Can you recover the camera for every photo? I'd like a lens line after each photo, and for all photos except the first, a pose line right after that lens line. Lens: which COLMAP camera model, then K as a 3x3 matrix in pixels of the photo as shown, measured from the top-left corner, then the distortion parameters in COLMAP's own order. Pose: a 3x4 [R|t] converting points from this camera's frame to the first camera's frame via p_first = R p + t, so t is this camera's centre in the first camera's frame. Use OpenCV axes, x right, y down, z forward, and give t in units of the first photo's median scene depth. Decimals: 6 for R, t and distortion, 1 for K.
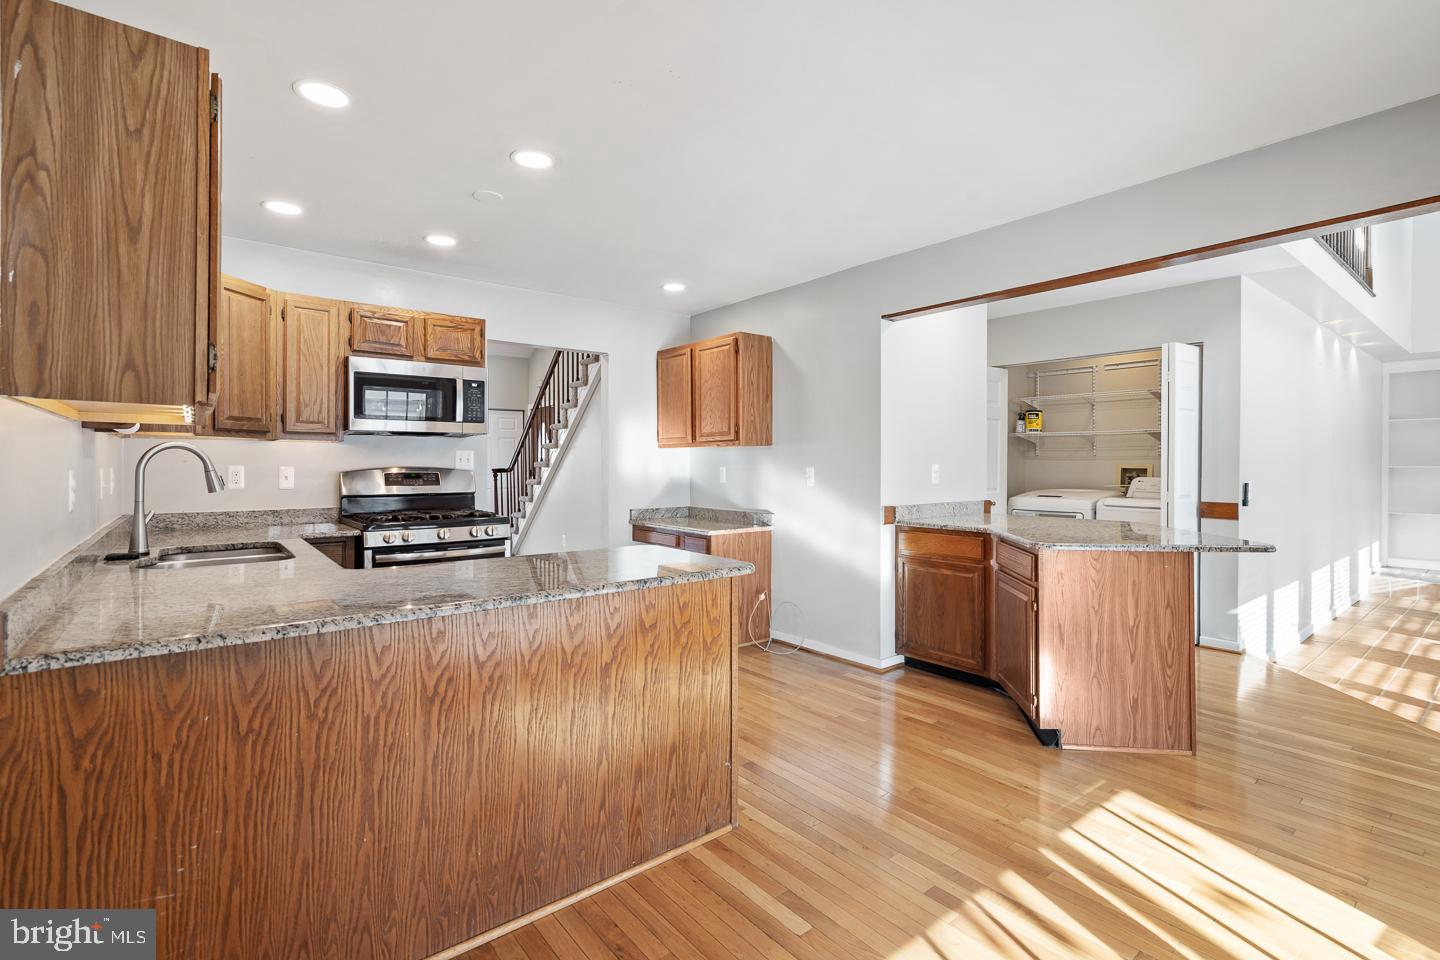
lens RADIAL K [[662.2, 0, 719.1], [0, 662.2, 466.2], [0, 0, 1]] dist [0.001285, -0.000177]
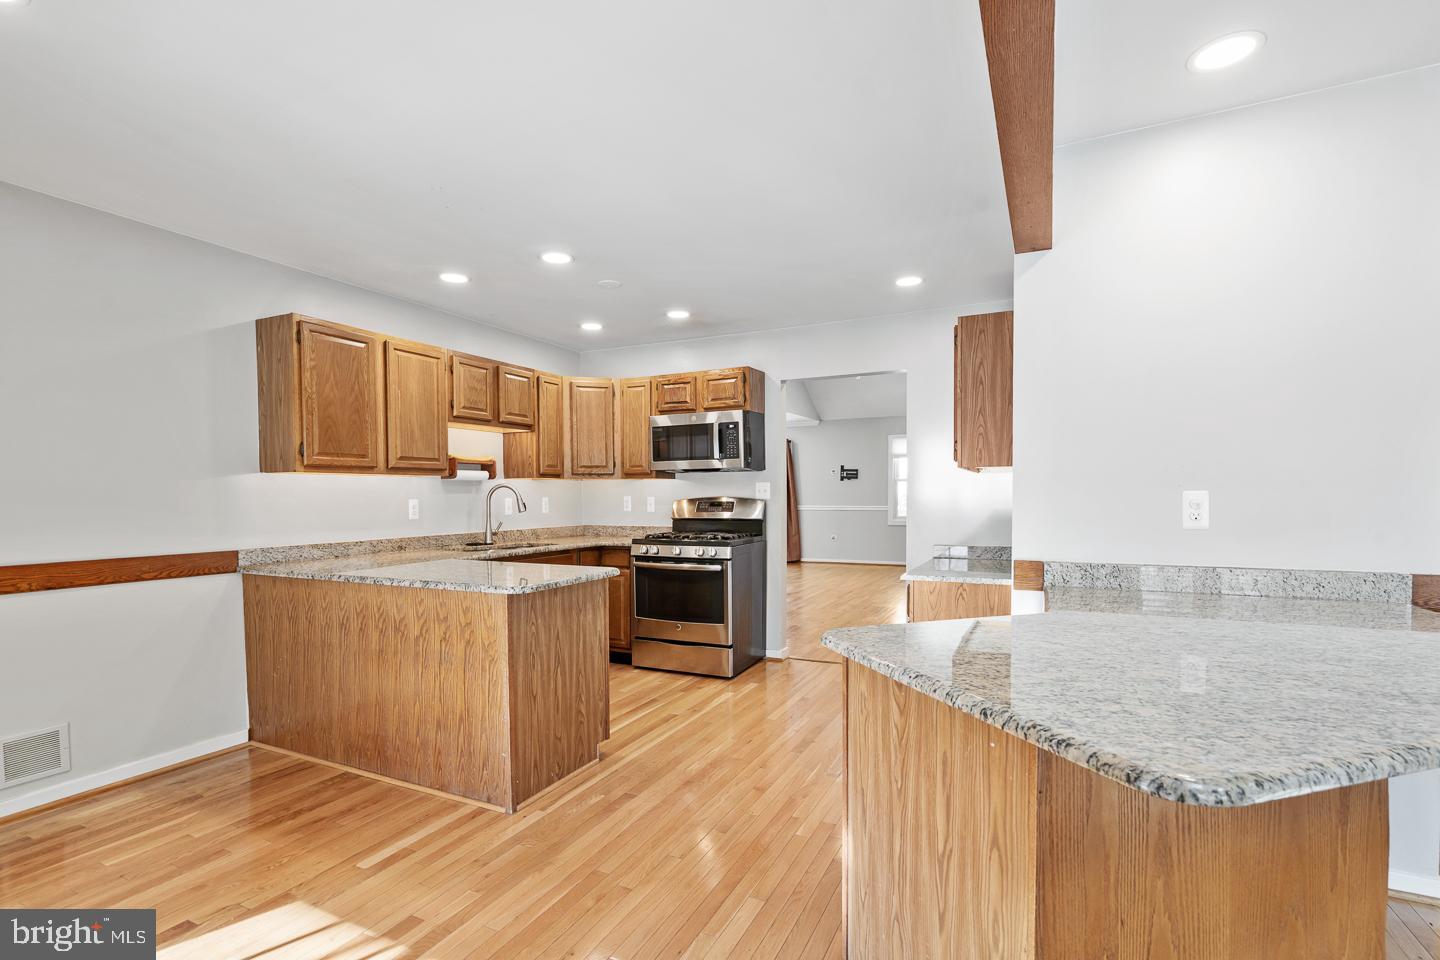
lens RADIAL K [[662.2, 0, 722.2], [0, 662.2, 514.2], [0, 0, 1]] dist [0.001285, -0.000177]
pose [[0.429937, 0.022905, -0.902568, 1.245112], [0.004240, 0.999616, 0.027388, -0.000427], [0.902849, -0.015602, 0.429675, 0.879997]]
